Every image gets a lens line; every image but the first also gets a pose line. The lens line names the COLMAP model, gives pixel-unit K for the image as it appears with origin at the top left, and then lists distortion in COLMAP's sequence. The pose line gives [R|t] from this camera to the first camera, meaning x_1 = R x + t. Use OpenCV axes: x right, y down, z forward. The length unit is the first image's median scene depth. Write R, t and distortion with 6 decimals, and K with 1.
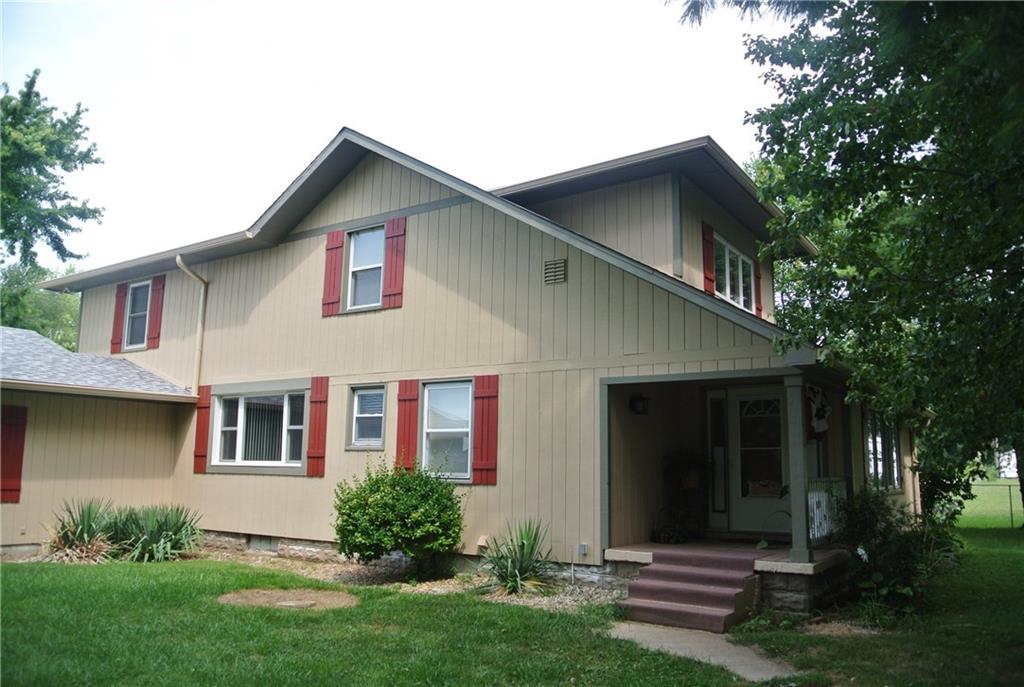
lens RADIAL K [[811.6, 0, 516.6], [0, 811.6, 342.8], [0, 0, 1]] dist [-0.086977, 0.039874]
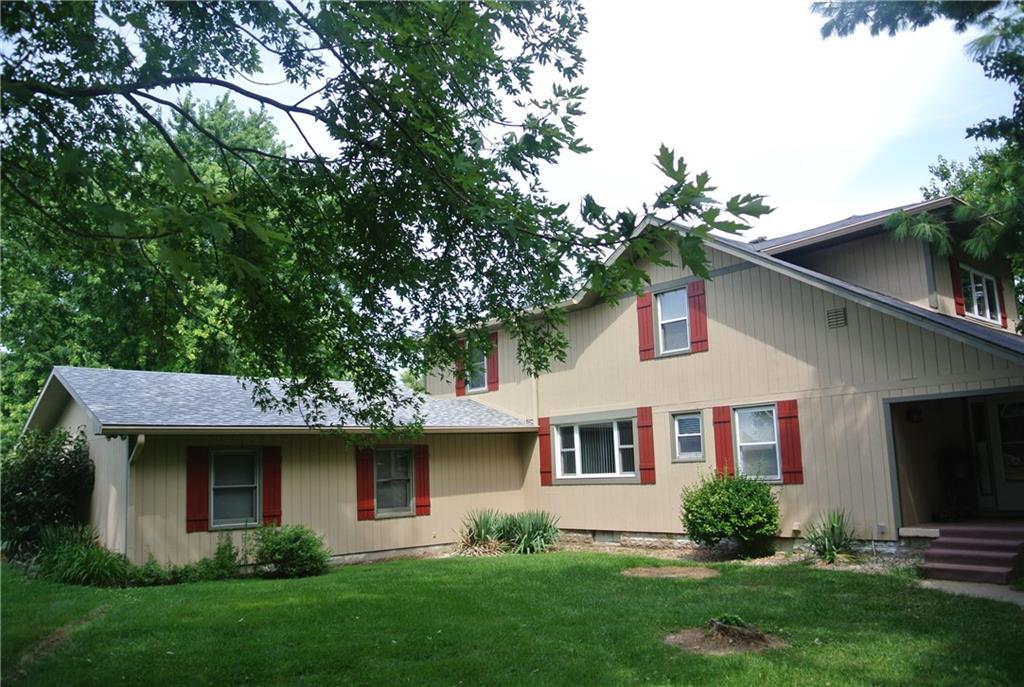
lens RADIAL K [[811.6, 0, 505.4], [0, 811.6, 347.5], [0, 0, 1]] dist [-0.086977, 0.039874]
pose [[0.962482, -0.088061, -0.256658, -0.124055], [0.091629, 0.995791, 0.001951, -0.082497], [0.255406, -0.025395, 0.966500, -0.339824]]
